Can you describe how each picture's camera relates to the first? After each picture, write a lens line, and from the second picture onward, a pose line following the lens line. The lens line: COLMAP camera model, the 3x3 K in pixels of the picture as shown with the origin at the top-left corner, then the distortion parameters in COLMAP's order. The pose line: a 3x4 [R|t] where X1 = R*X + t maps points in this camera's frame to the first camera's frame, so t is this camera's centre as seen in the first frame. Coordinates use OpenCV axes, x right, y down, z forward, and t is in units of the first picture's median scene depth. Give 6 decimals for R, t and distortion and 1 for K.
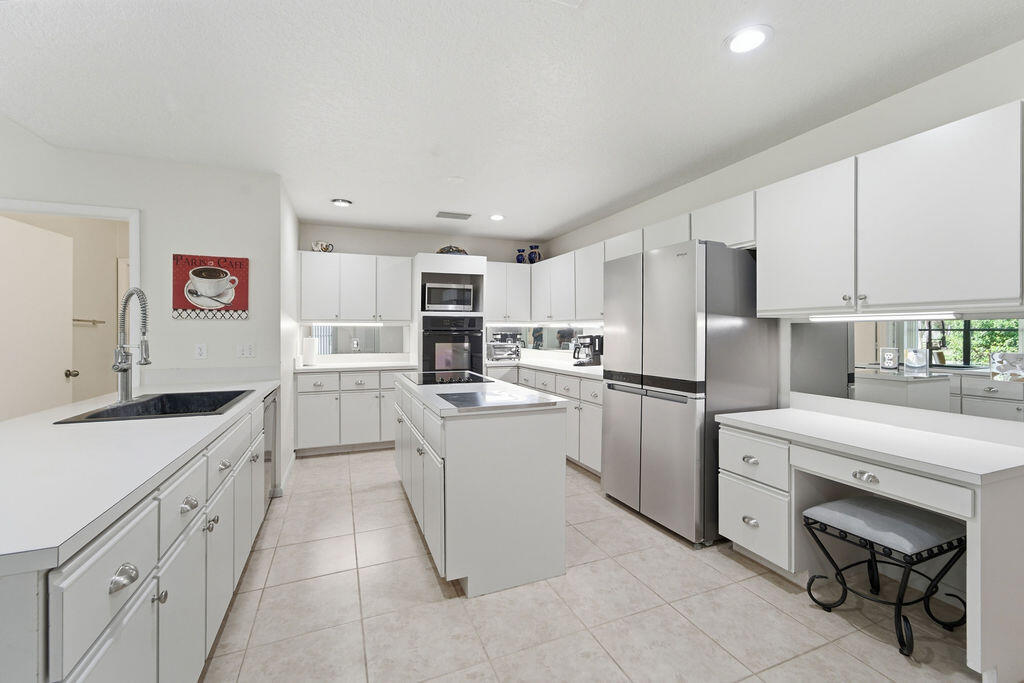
lens RADIAL K [[422.9, 0, 500.8], [0, 422.9, 330.5], [0, 0, 1]] dist [-0.001396, 0.000036]
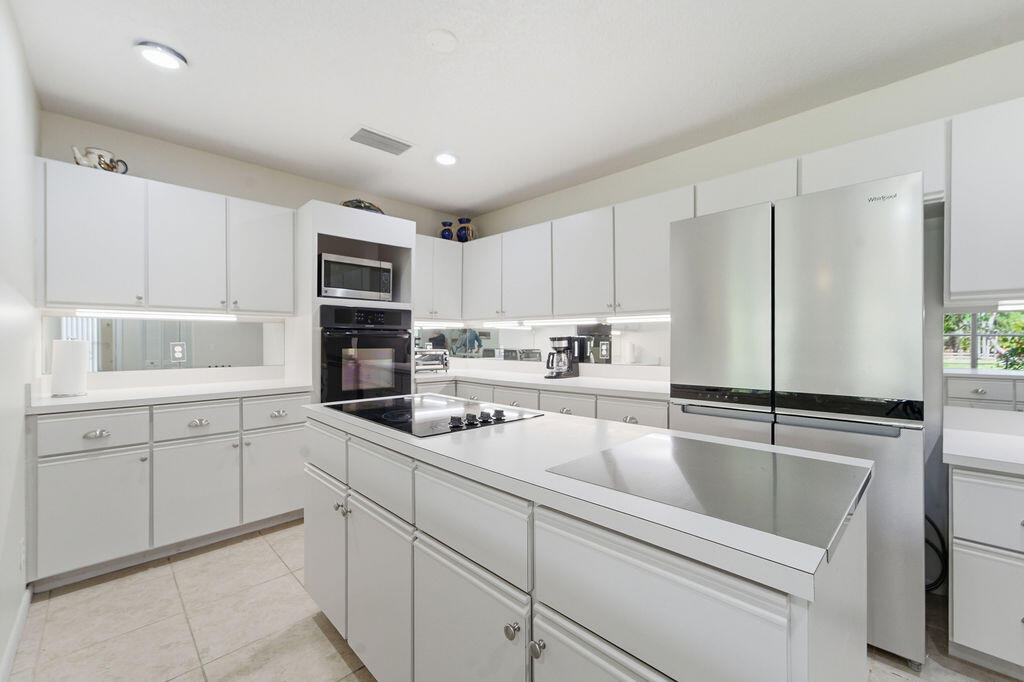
lens RADIAL K [[423.9, 0, 512.0], [0, 423.9, 341.0], [0, 0, 1]] dist [0.012335, 0.000084]
pose [[0.921375, -0.000386, 0.388674, -0.174475], [-0.001478, 0.999989, 0.004496, 0.015800], [-0.388671, -0.004717, 0.921364, 0.342769]]
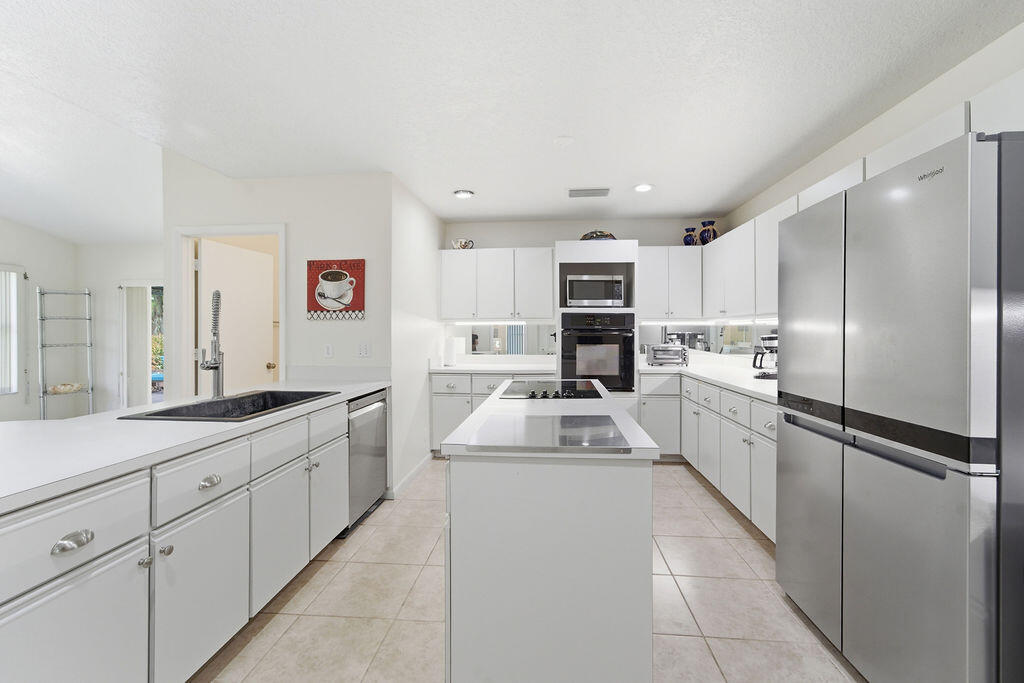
lens RADIAL K [[412.6, 0, 511.3], [0, 412.6, 328.8], [0, 0, 1]] dist [-0.086044, 0.030696]
pose [[0.897178, -0.004316, -0.441648, 0.103578], [0.003658, 0.999991, -0.002341, -0.000493], [0.441654, 0.000484, 0.897185, 0.205040]]
